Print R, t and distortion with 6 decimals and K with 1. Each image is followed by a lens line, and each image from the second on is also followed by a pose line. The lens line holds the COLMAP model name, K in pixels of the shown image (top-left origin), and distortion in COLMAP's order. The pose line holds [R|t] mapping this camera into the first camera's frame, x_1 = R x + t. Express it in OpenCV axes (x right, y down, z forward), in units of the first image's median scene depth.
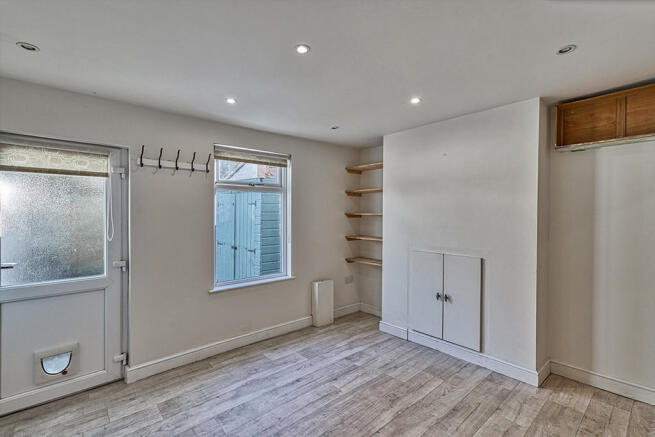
lens RADIAL K [[298.4, 0, 325.8], [0, 298.4, 217.6], [0, 0, 1]] dist [-0.000057, 0.003839]
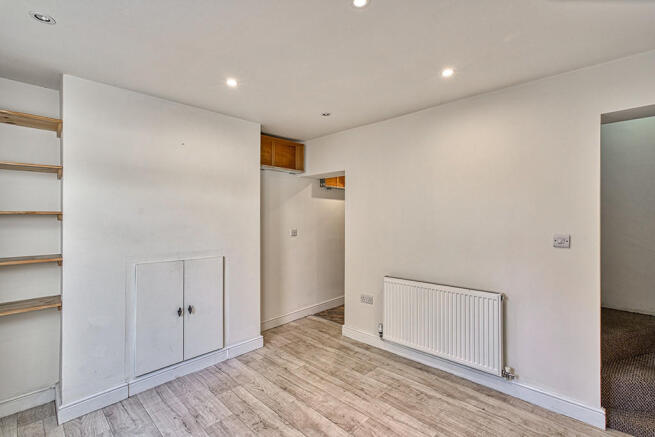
lens RADIAL K [[298.4, 0, 325.1], [0, 298.4, 216.8], [0, 0, 1]] dist [-0.000057, 0.003839]
pose [[-0.081132, 0.001453, 0.996702, -0.540397], [0.012842, 0.999917, -0.000413, 0.003977], [-0.996621, 0.012767, -0.081144, 0.730775]]
